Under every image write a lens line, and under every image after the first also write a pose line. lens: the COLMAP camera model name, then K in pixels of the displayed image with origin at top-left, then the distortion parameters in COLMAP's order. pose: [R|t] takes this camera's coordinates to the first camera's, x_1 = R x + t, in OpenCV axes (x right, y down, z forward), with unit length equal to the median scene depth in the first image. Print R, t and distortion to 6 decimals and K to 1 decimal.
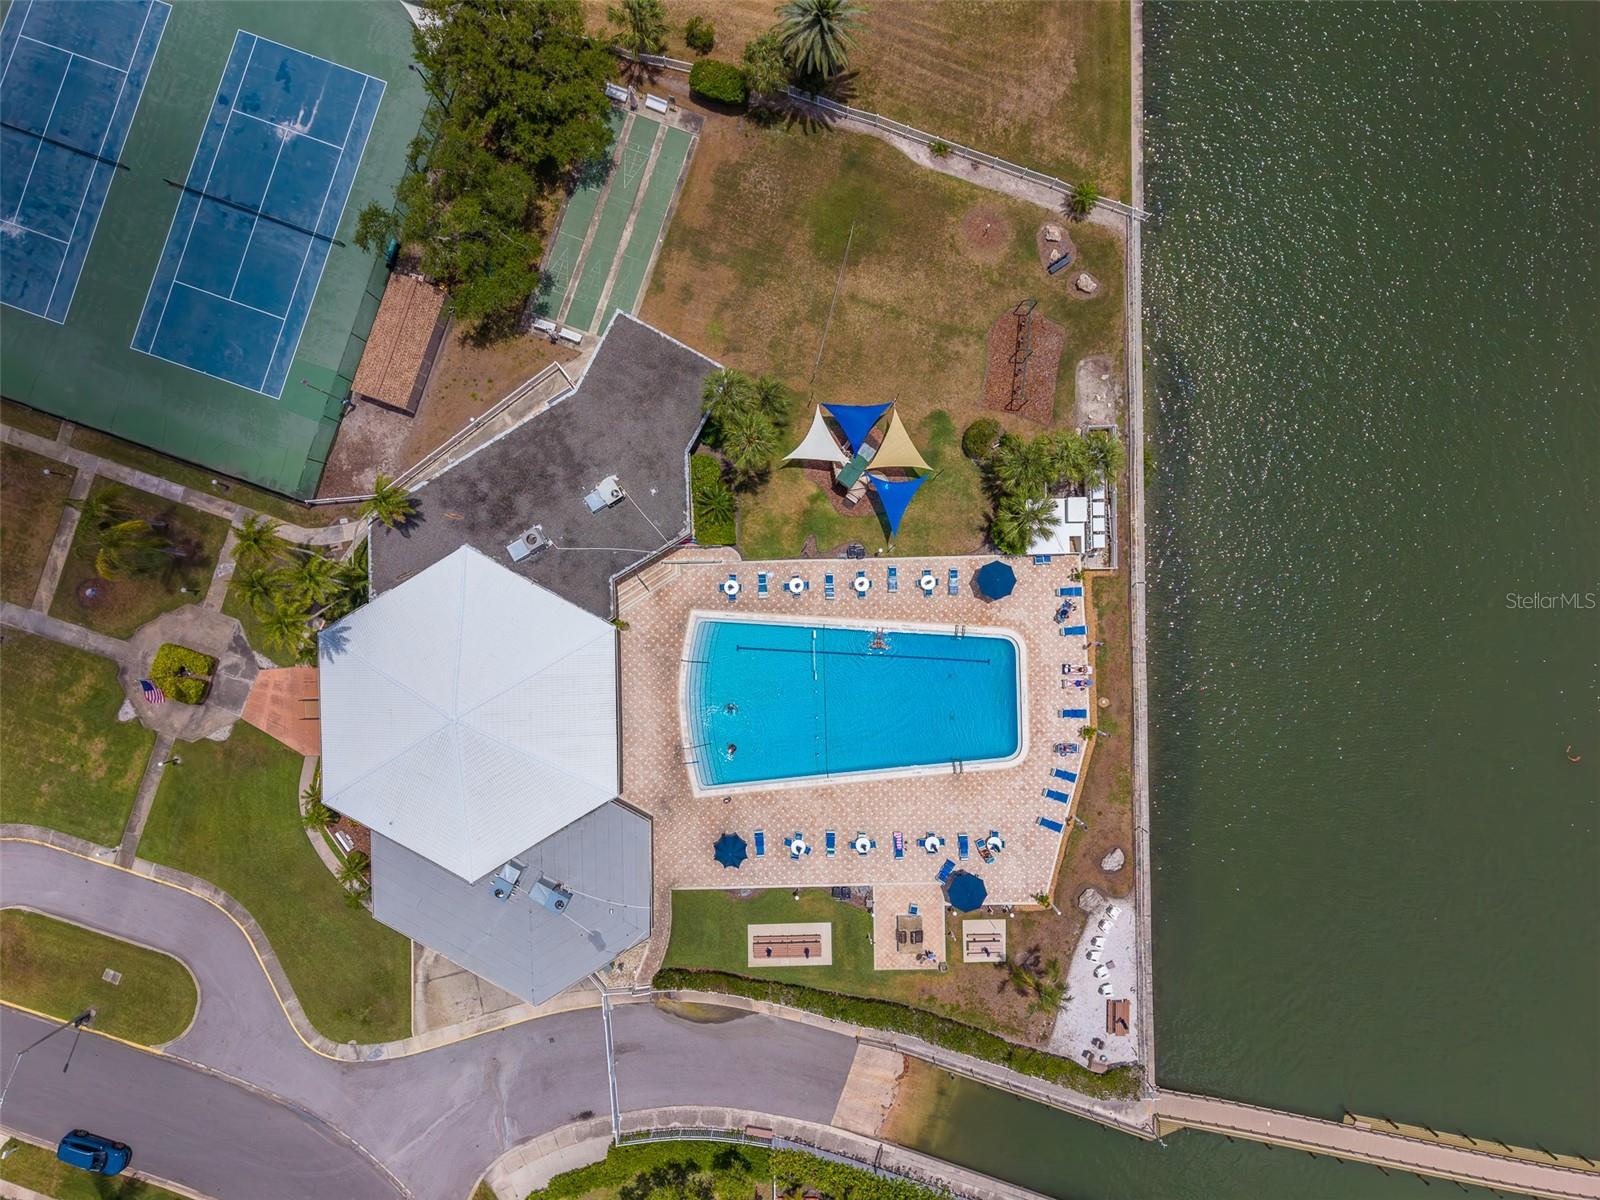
lens RADIAL K [[1086.4, 0, 799.2], [0, 1086.4, 596.0], [0, 0, 1]] dist [0.045791, -0.026120]
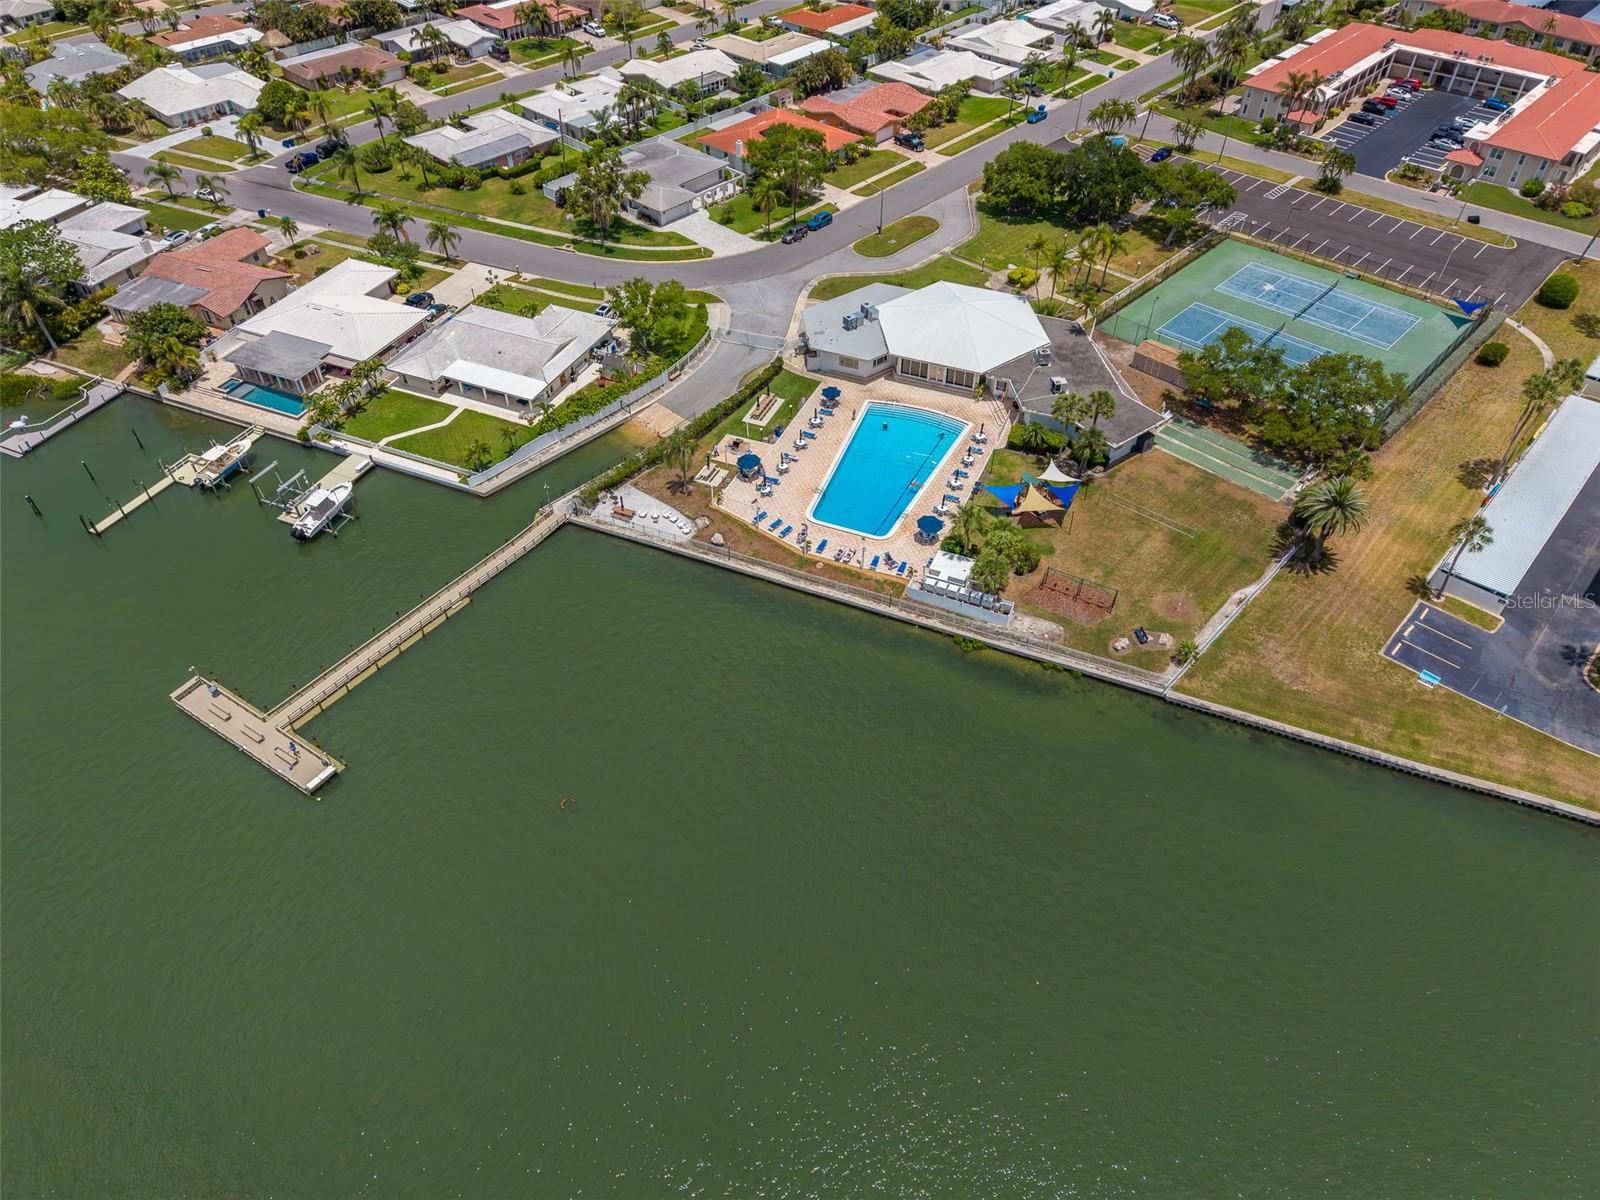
lens RADIAL K [[1073.7, 0, 799.9], [0, 1073.7, 594.7], [0, 0, 1]] dist [0.043198, -0.021602]
pose [[-0.415462, 0.622258, -0.663465, 1.243101], [-0.909610, -0.284698, 0.302583, -0.311646], [-0.000603, 0.729207, 0.684293, 0.079590]]
